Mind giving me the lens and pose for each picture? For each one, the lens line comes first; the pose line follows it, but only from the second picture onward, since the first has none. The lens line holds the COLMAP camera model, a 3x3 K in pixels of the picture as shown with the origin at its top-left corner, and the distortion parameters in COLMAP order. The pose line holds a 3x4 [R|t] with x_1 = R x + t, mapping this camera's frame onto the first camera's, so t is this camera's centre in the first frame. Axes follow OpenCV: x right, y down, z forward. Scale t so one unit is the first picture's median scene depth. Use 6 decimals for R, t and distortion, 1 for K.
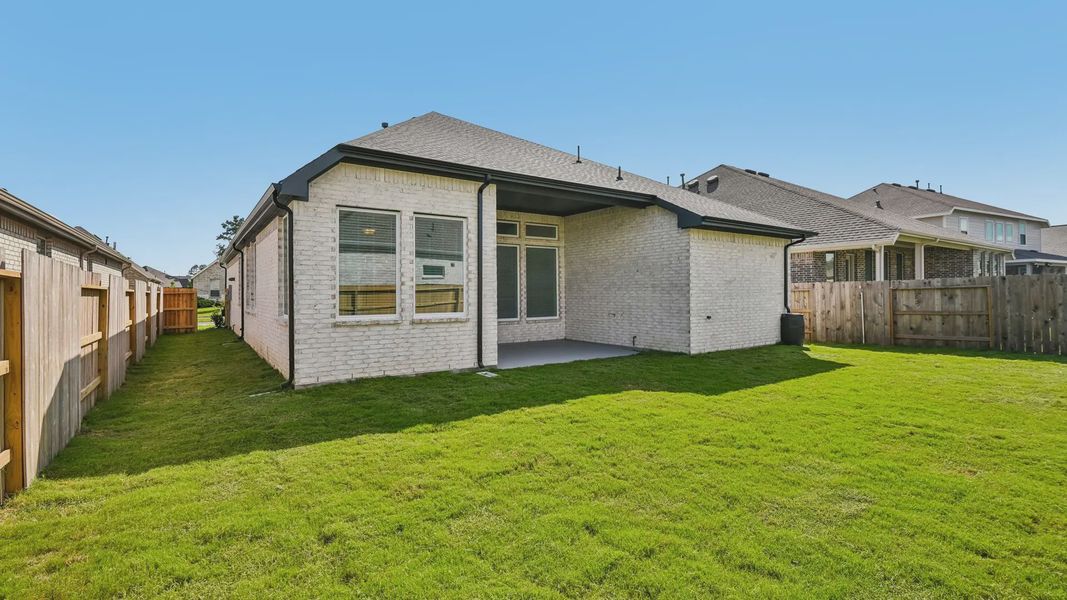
lens RADIAL K [[487.0, 0, 536.7], [0, 487.0, 284.0], [0, 0, 1]] dist [0.001244, -0.000431]
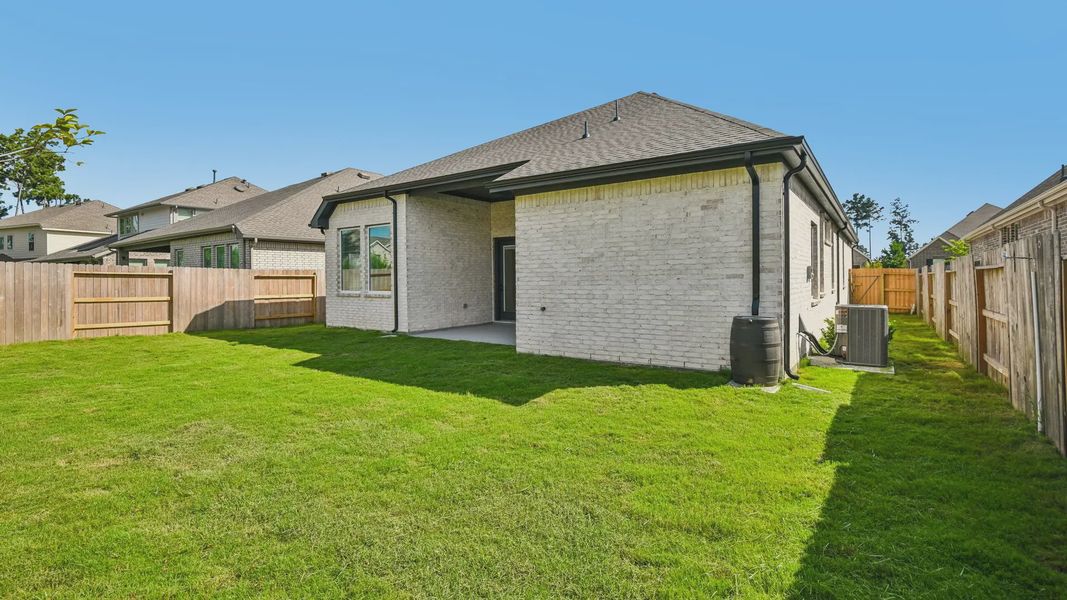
lens RADIAL K [[503.1, 0, 532.8], [0, 503.1, 279.6], [0, 0, 1]] dist [-0.003009, -0.001613]
pose [[0.335049, 0.003891, -0.942193, 1.240599], [0.023842, 0.999636, 0.012607, 0.015203], [0.941899, -0.026688, 0.334834, 0.829991]]
